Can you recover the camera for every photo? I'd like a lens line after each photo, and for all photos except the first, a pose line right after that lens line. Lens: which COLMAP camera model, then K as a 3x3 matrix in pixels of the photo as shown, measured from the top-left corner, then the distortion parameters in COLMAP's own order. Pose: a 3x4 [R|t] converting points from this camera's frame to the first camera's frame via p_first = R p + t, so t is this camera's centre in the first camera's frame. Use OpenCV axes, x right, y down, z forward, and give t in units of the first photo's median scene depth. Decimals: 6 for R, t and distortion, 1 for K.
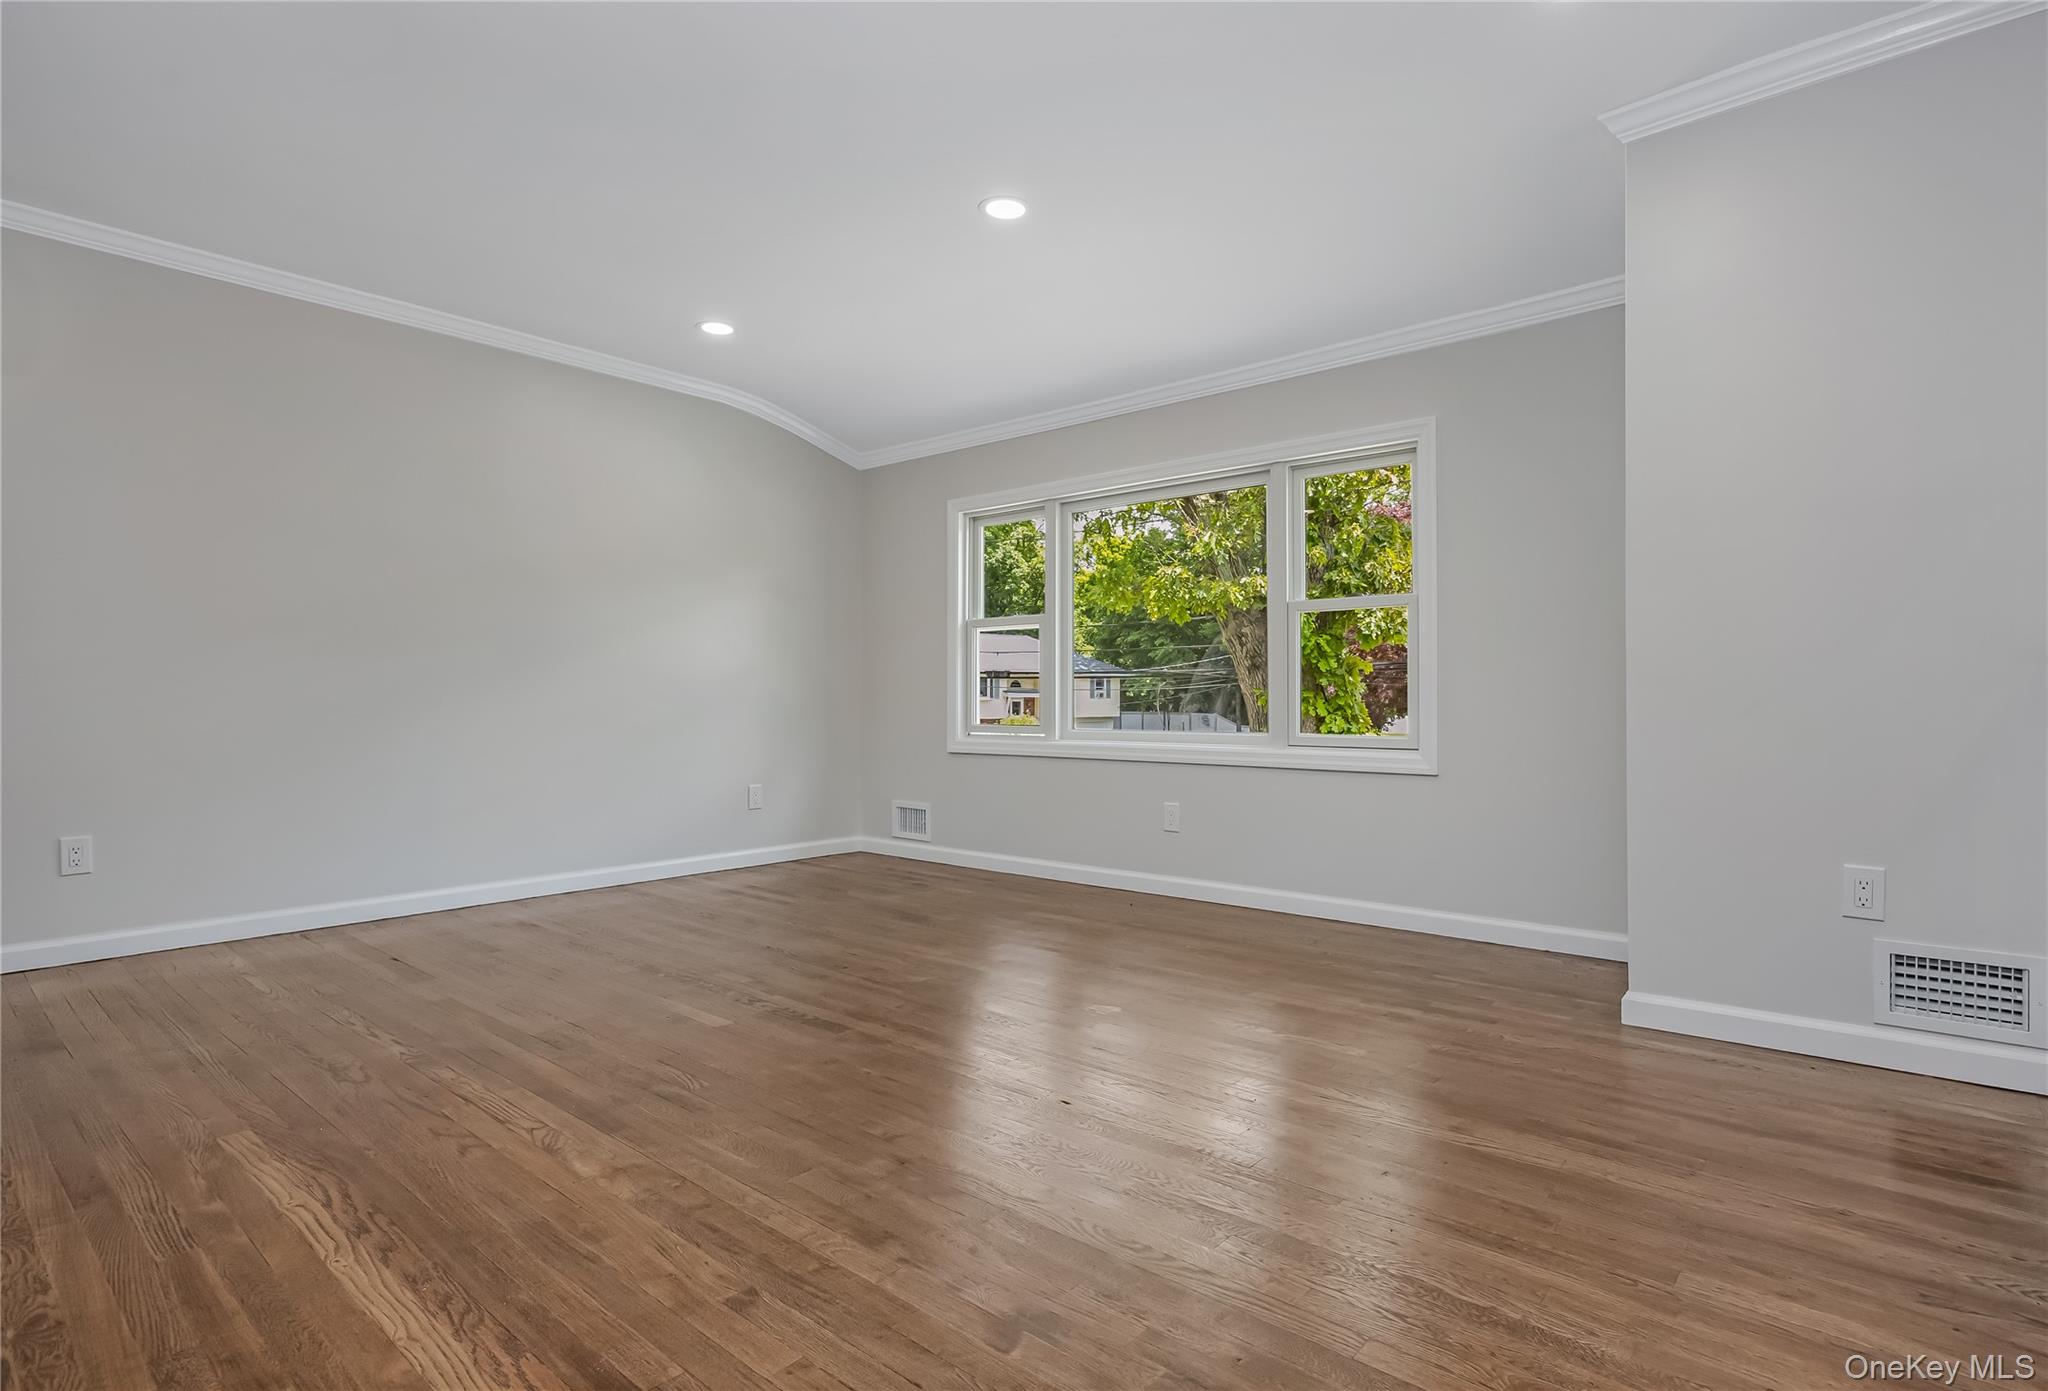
lens RADIAL K [[1028.7, 0, 1065.0], [0, 1028.7, 697.7], [0, 0, 1]] dist [-0.004939, -0.002479]
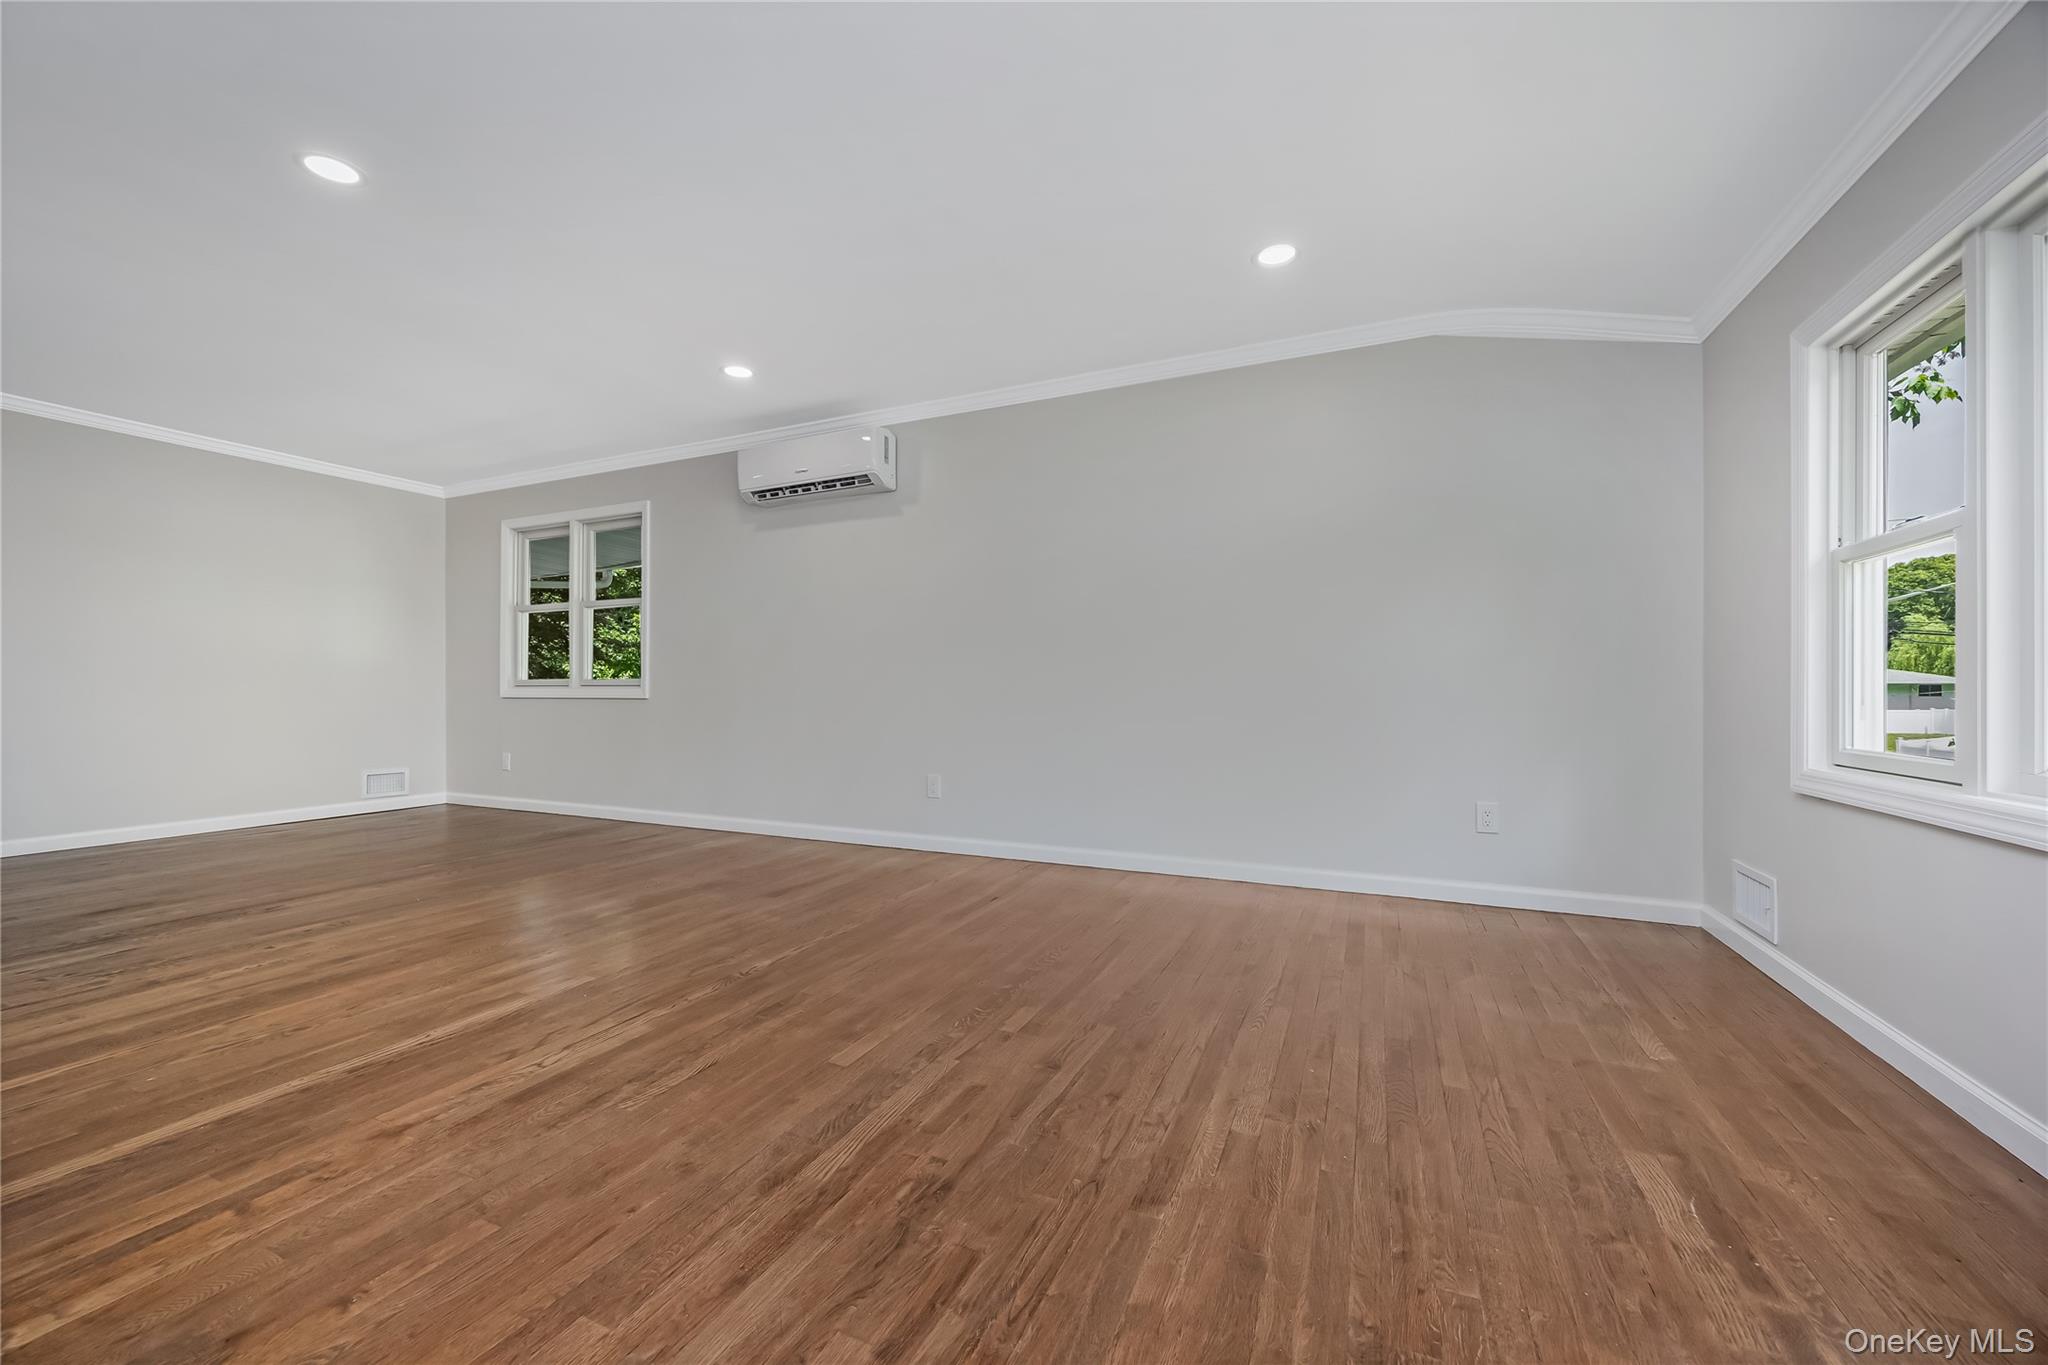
lens RADIAL K [[787.8, 0, 1021.2], [0, 787.8, 686.9], [0, 0, 1]] dist [-0.001358, -0.000340]
pose [[0.260670, -0.006365, -0.965407, 0.355306], [-0.002206, 0.999972, -0.007189, 0.002164], [0.965425, 0.004004, 0.260649, 0.961067]]
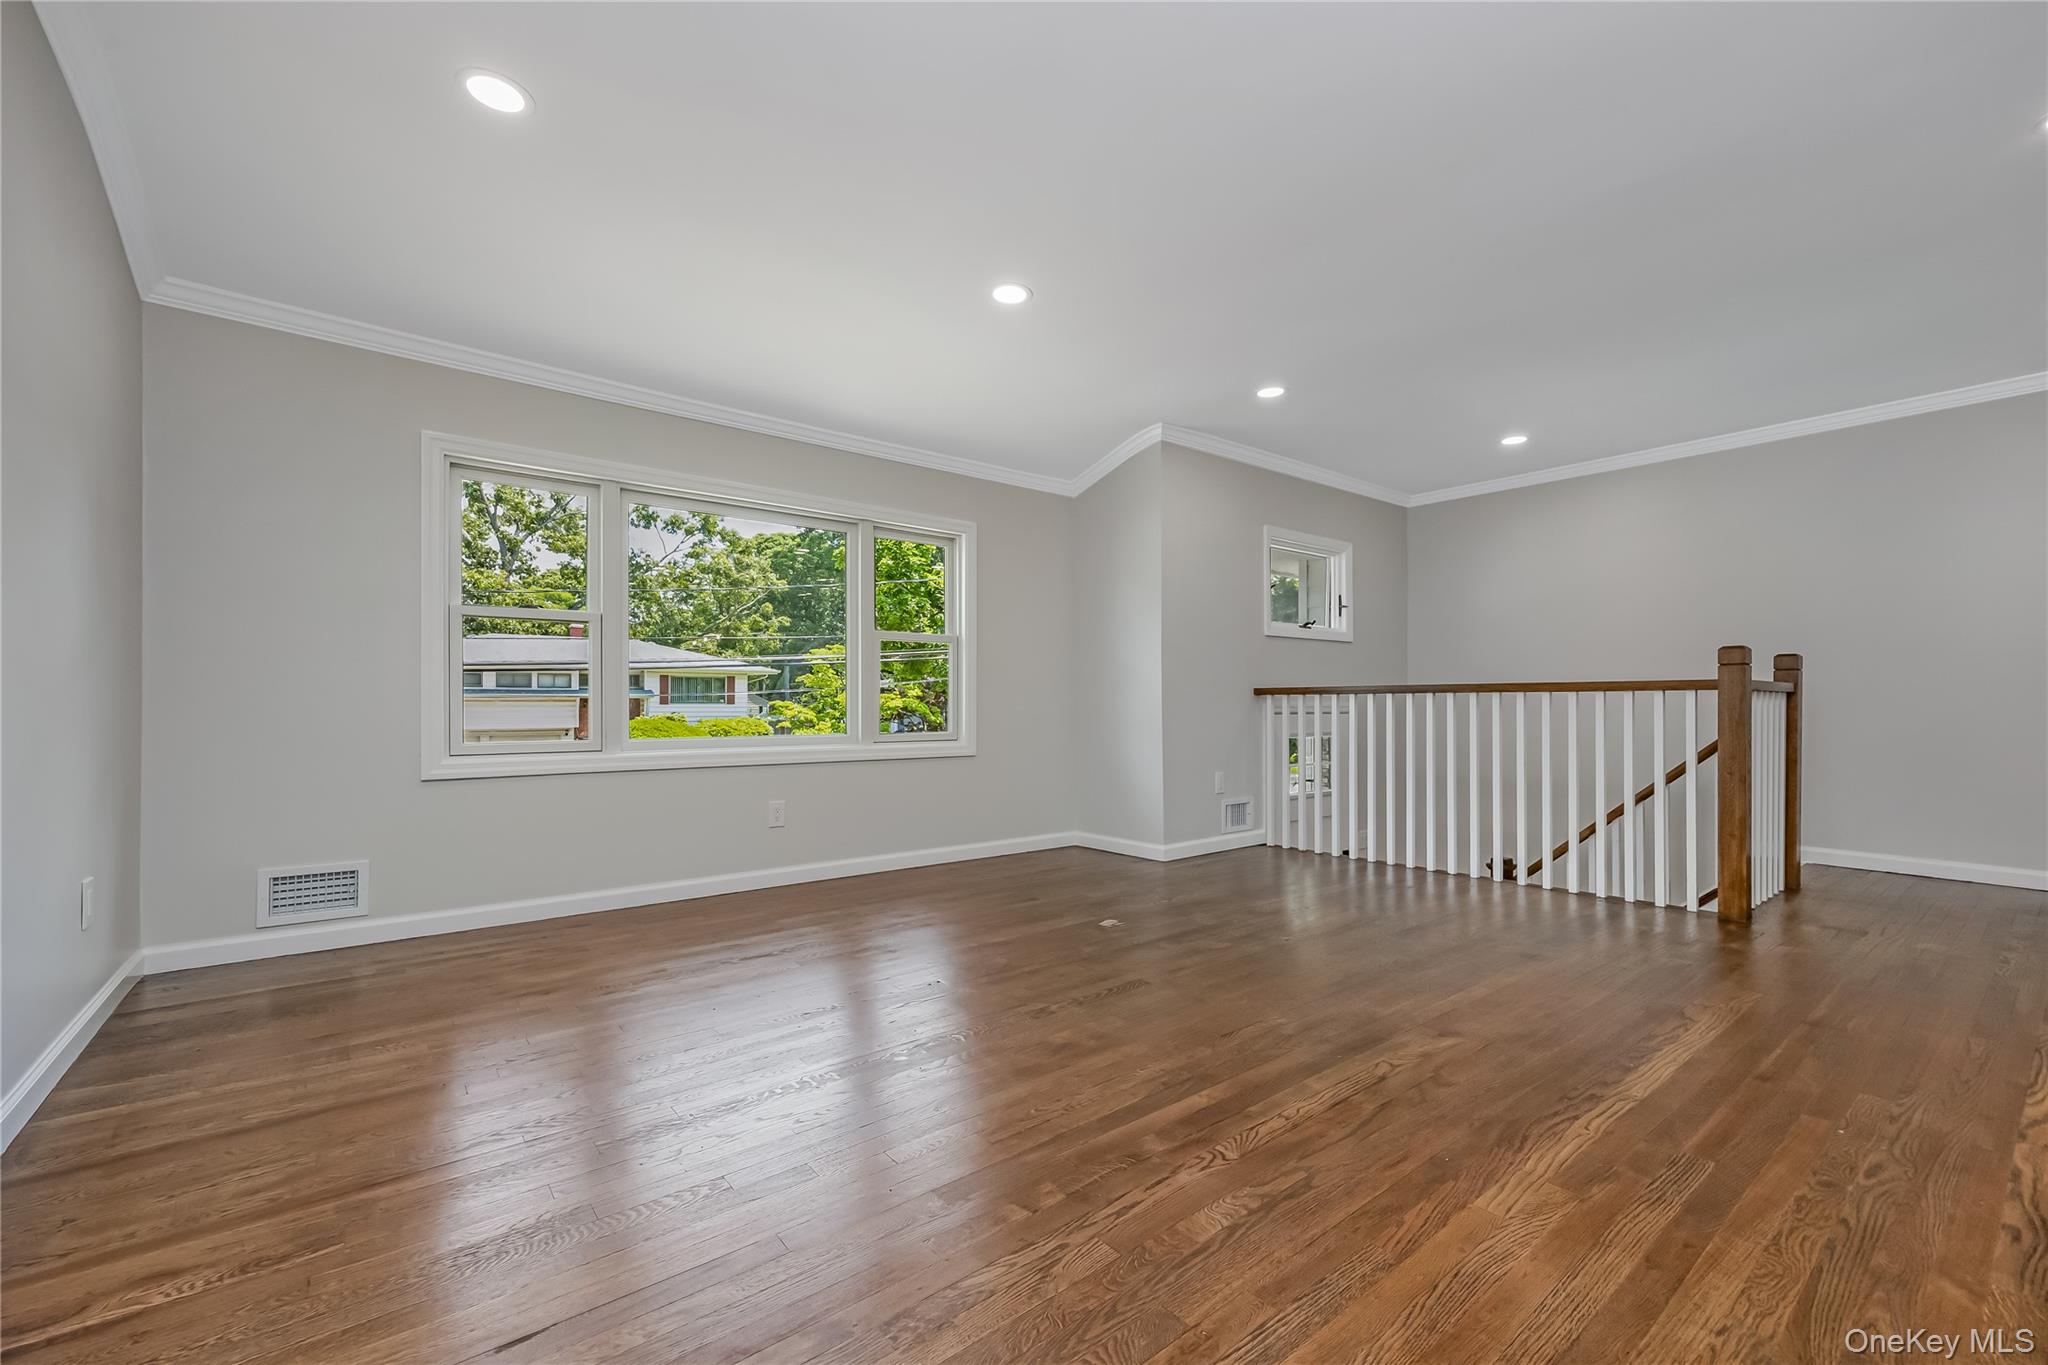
lens RADIAL K [[830.4, 0, 1030.4], [0, 830.4, 702.9], [0, 0, 1]] dist [0.001781, 0.000147]
pose [[0.209645, 0.006810, 0.977754, -1.150391], [0.001749, 0.999972, -0.007340, 0.007342], [-0.977776, 0.003249, 0.209627, 0.898808]]
